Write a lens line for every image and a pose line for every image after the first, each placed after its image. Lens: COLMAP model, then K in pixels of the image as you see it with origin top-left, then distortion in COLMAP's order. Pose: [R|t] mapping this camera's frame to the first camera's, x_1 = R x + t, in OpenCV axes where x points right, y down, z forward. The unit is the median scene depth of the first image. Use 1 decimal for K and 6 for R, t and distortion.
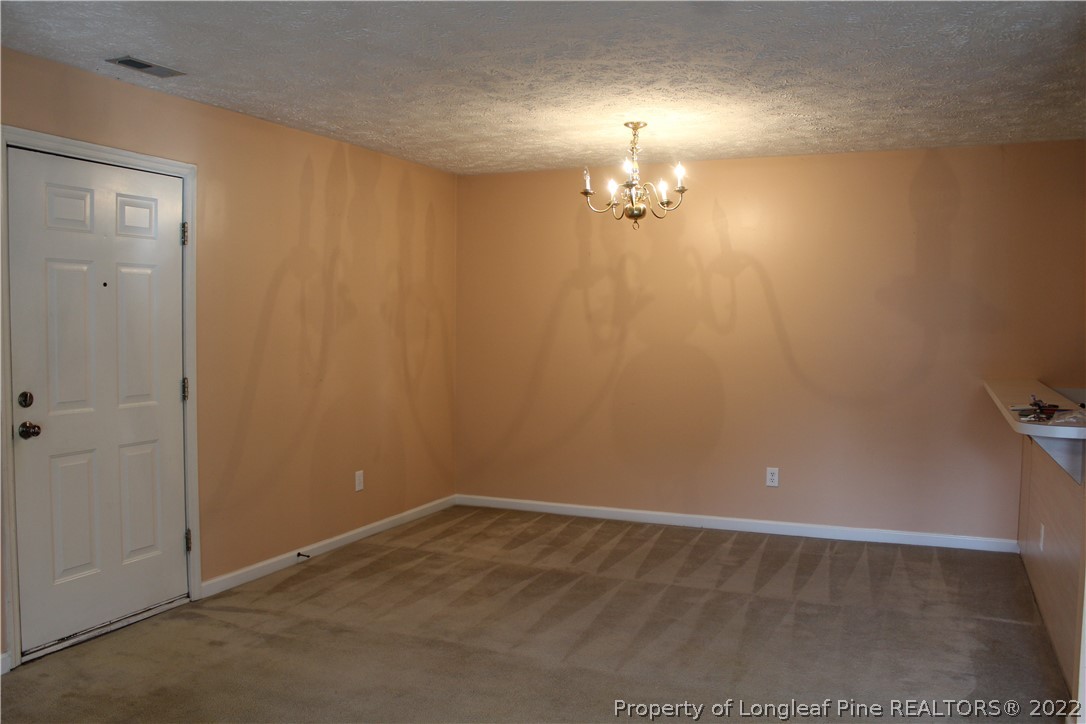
lens RADIAL K [[897.0, 0, 540.8], [0, 897.0, 373.8], [0, 0, 1]] dist [-0.163620, 0.147562]
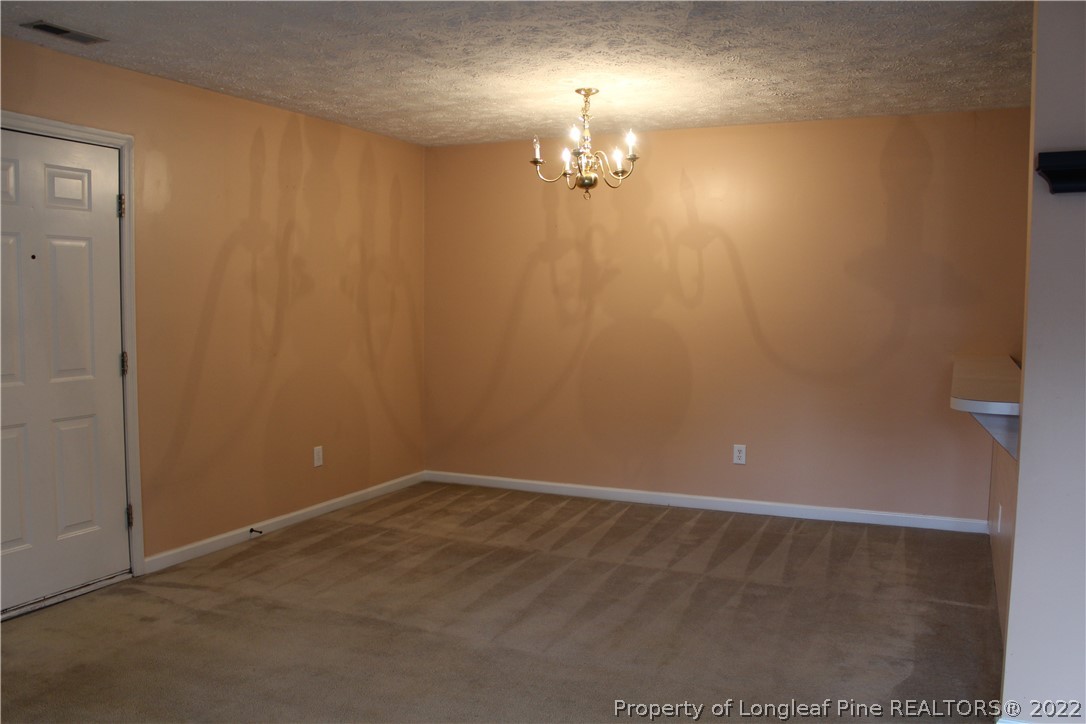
lens RADIAL K [[897.0, 0, 540.8], [0, 897.0, 373.8], [0, 0, 1]] dist [-0.163620, 0.147562]
pose [[0.999826, 0.001279, -0.018598, 0.076488], [-0.000807, 0.999678, 0.025371, 0.003792], [0.018625, -0.025352, 0.999505, 0.023710]]
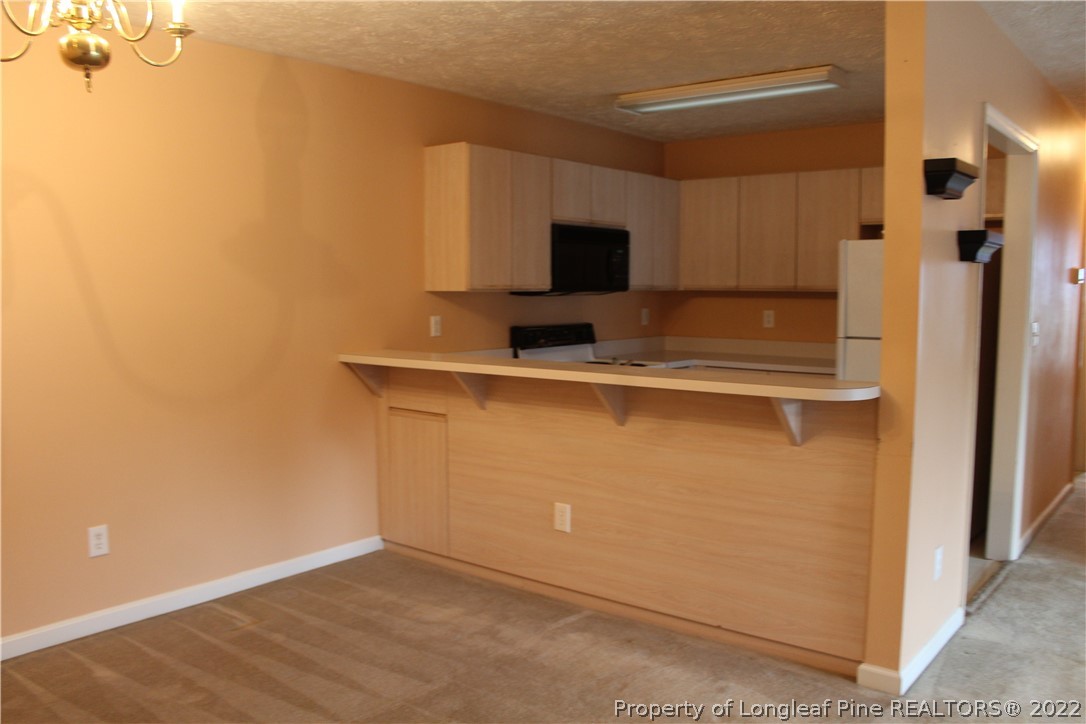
lens RADIAL K [[897.0, 0, 540.8], [0, 897.0, 373.8], [0, 0, 1]] dist [-0.163620, 0.147562]
pose [[0.259653, -0.095319, 0.960986, -0.288005], [0.061308, 0.994737, 0.082101, -0.038353], [-0.963754, 0.037598, 0.264130, 0.678661]]
